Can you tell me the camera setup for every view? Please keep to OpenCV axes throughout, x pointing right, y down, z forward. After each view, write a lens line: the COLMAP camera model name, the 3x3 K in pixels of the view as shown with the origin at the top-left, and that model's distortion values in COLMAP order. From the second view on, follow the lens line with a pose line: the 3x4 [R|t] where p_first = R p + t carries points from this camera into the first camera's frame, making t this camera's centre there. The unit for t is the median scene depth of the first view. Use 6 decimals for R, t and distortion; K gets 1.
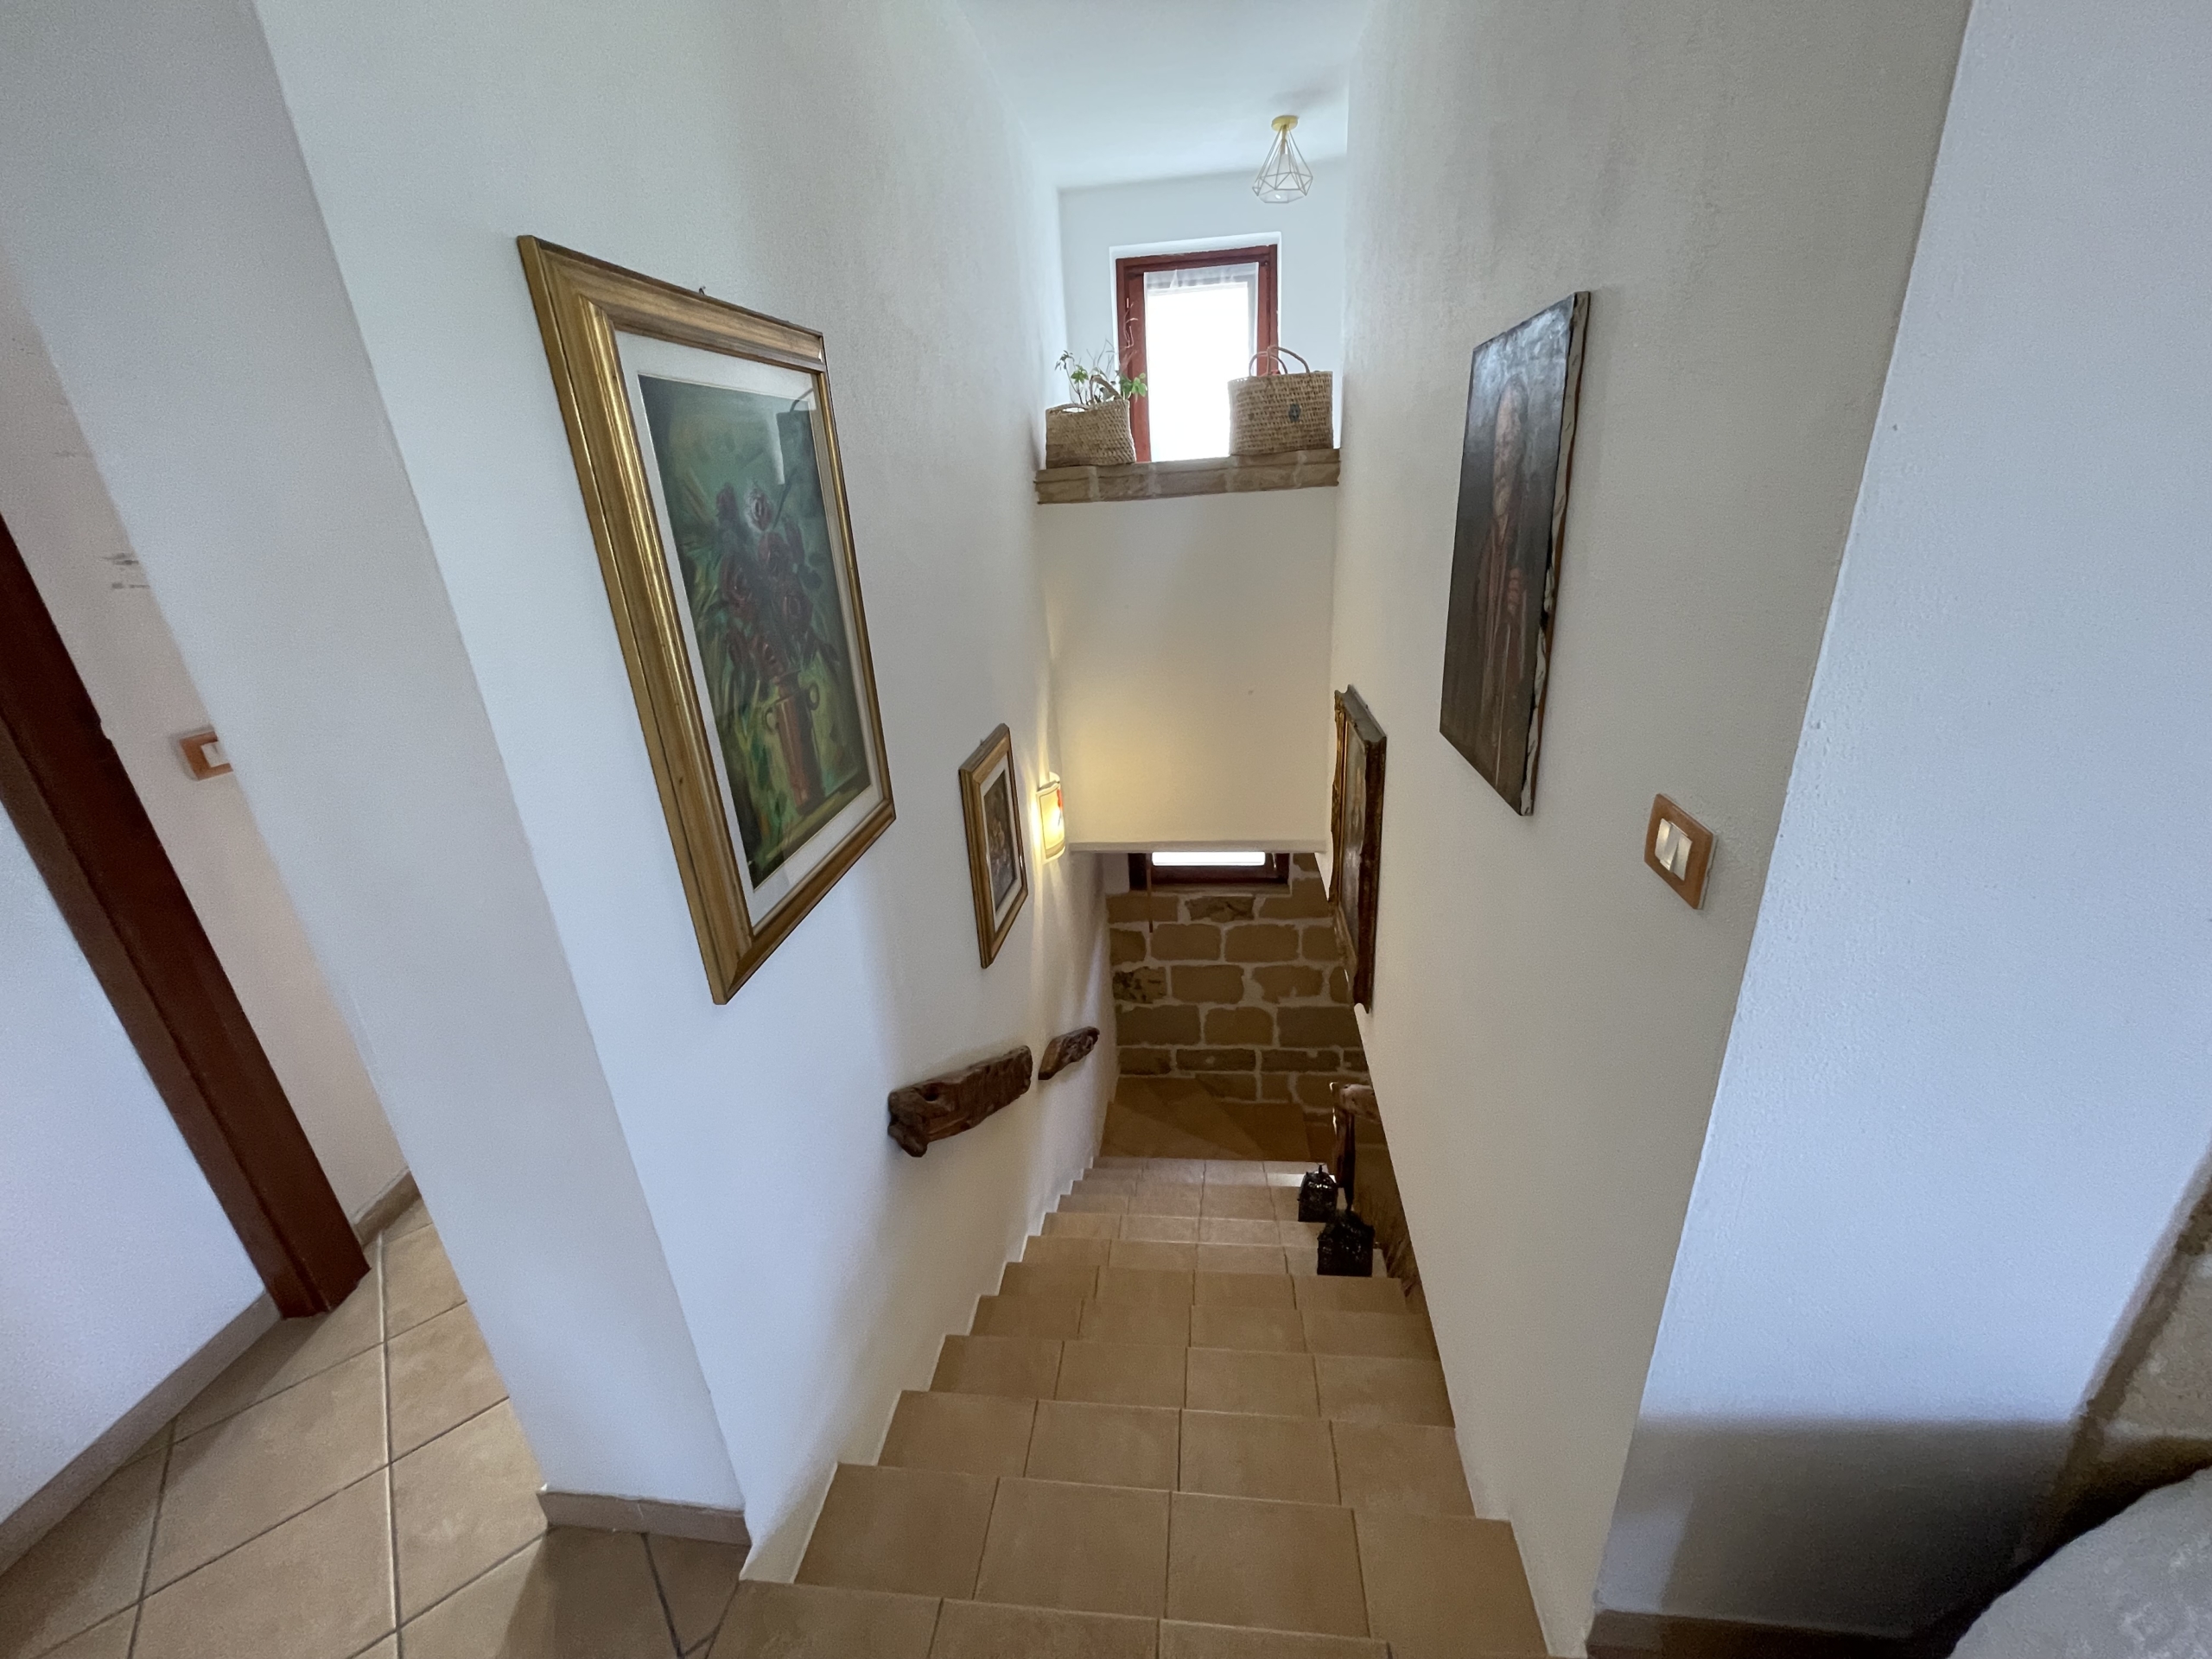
lens RADIAL K [[888.8, 0, 1098.7], [0, 888.8, 833.7], [0, 0, 1]] dist [0.001795, -0.000378]
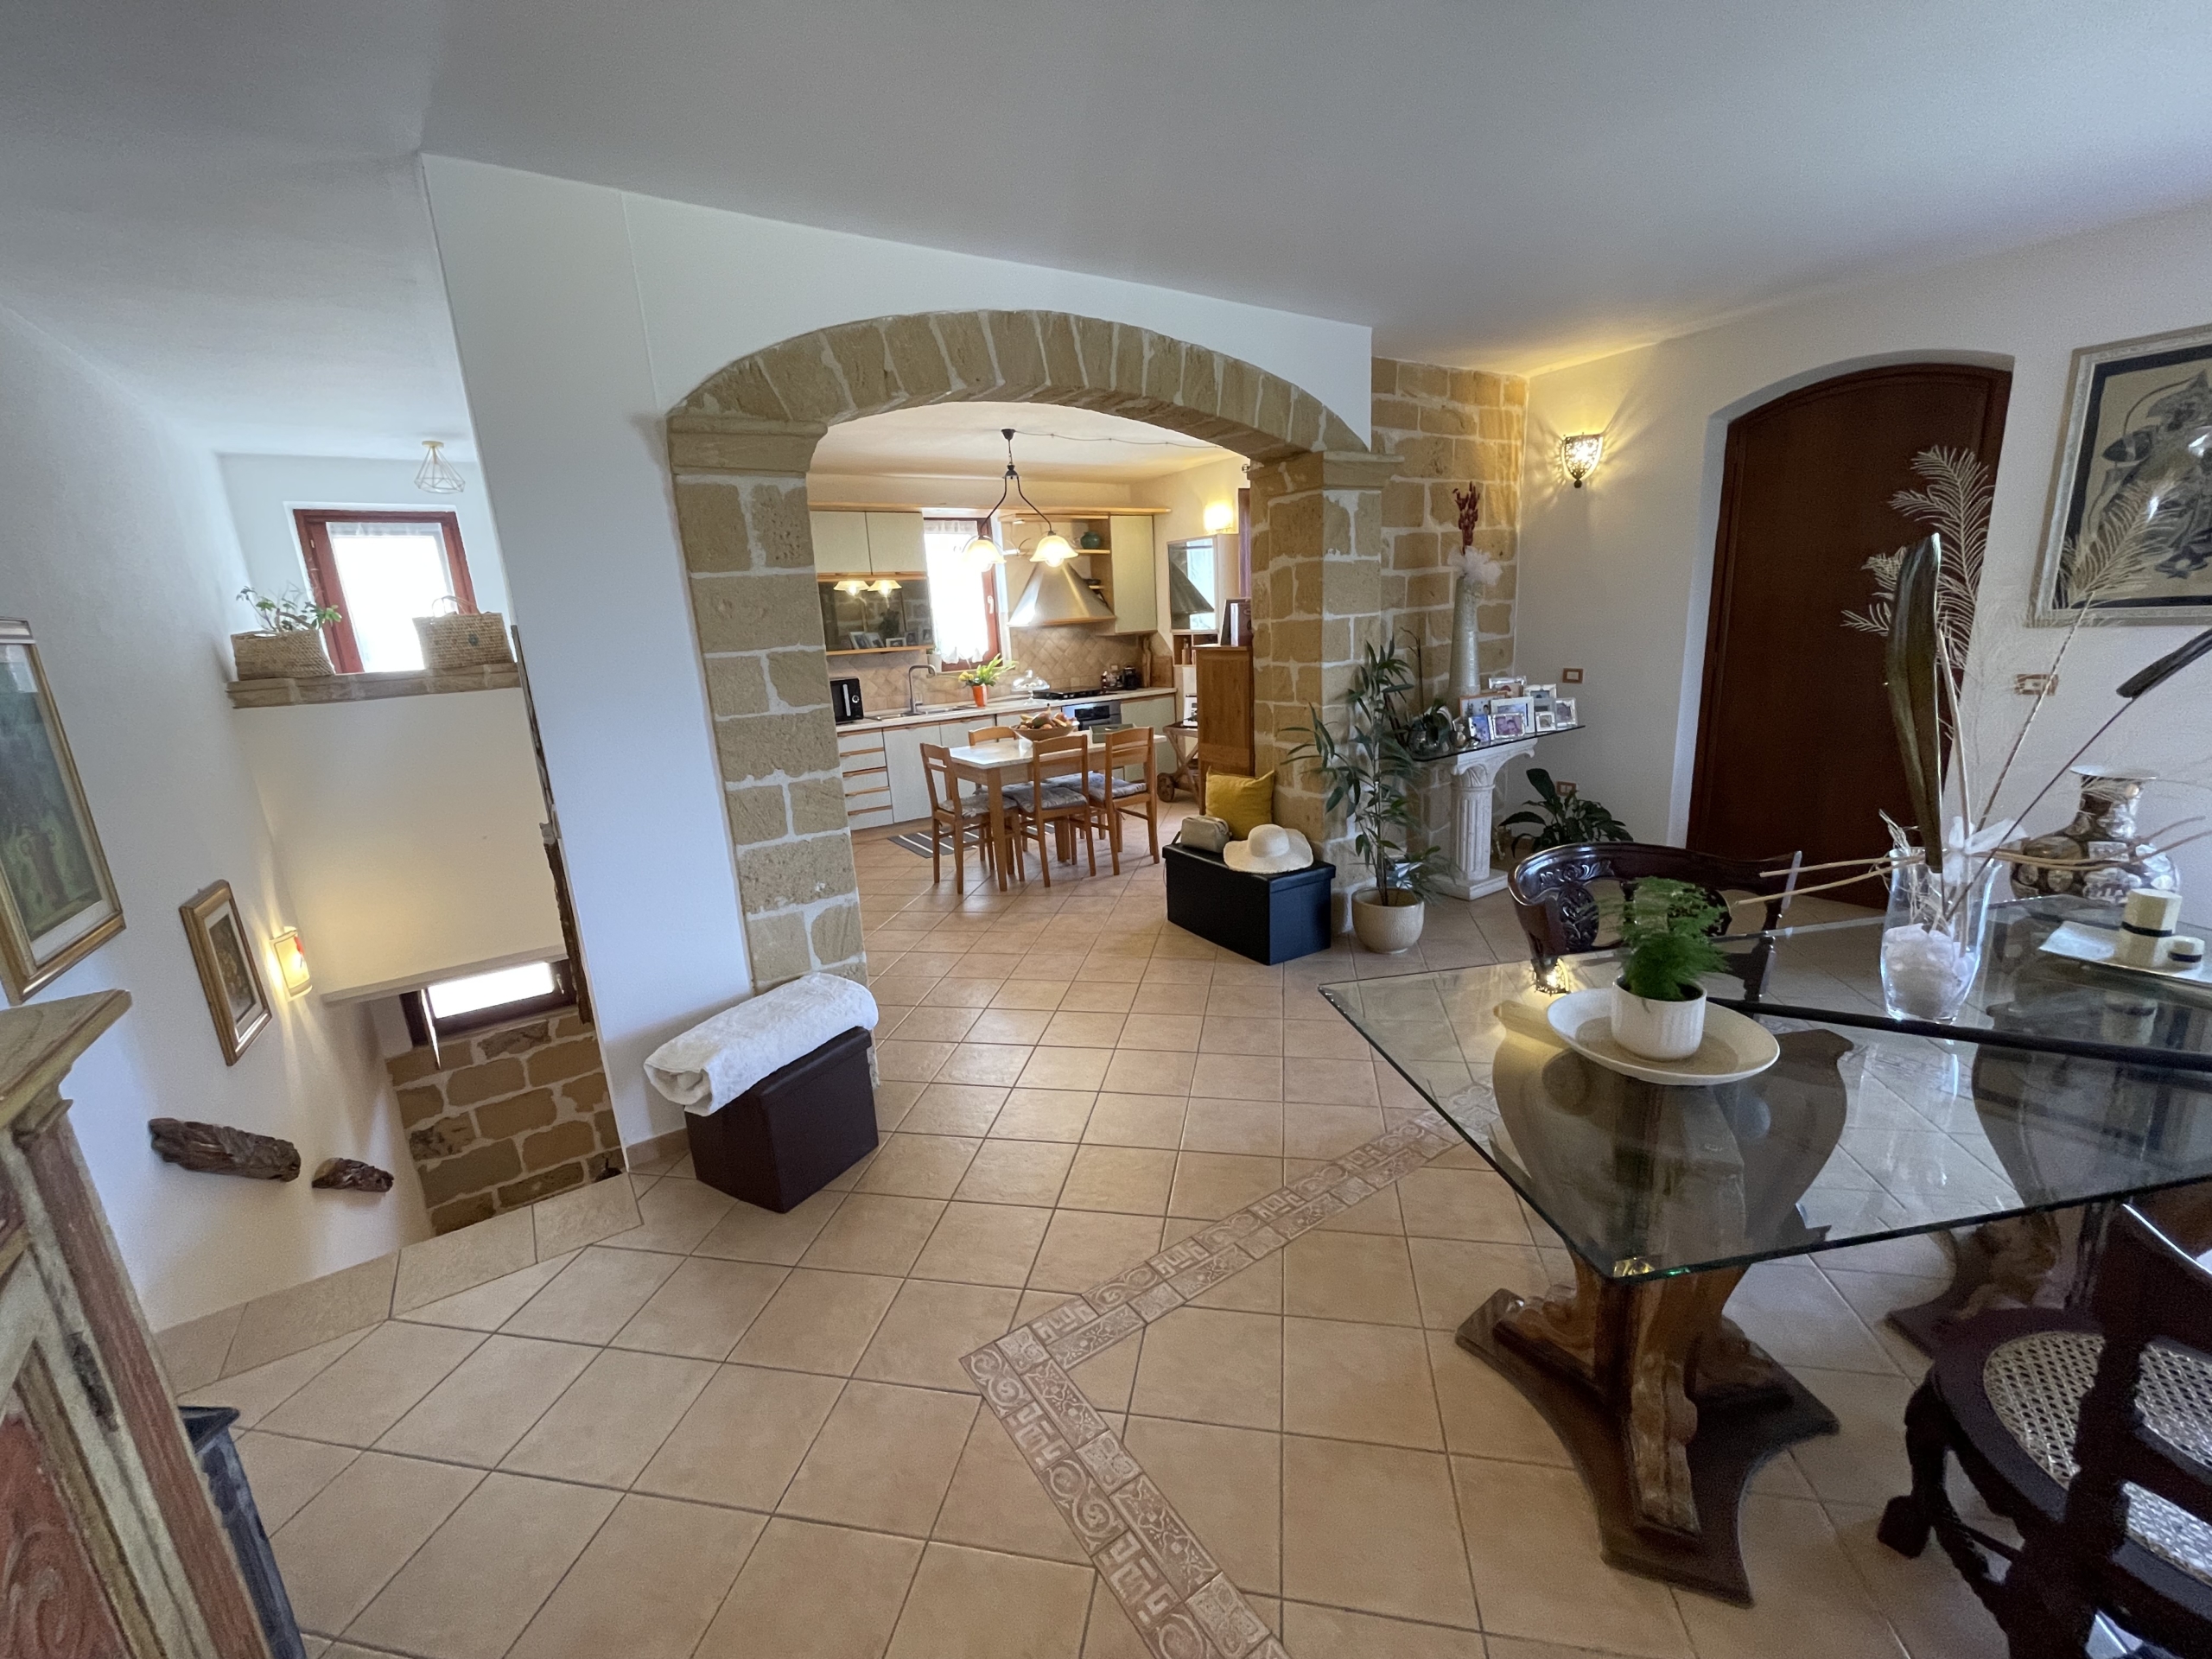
lens RADIAL K [[888.8, 0, 1098.7], [0, 888.8, 833.7], [0, 0, 1]] dist [0.001795, -0.000378]
pose [[0.766725, -0.137084, 0.627169, 0.045248], [0.252408, 0.962629, -0.098165, 0.181655], [-0.590274, 0.233568, 0.772672, -0.517621]]
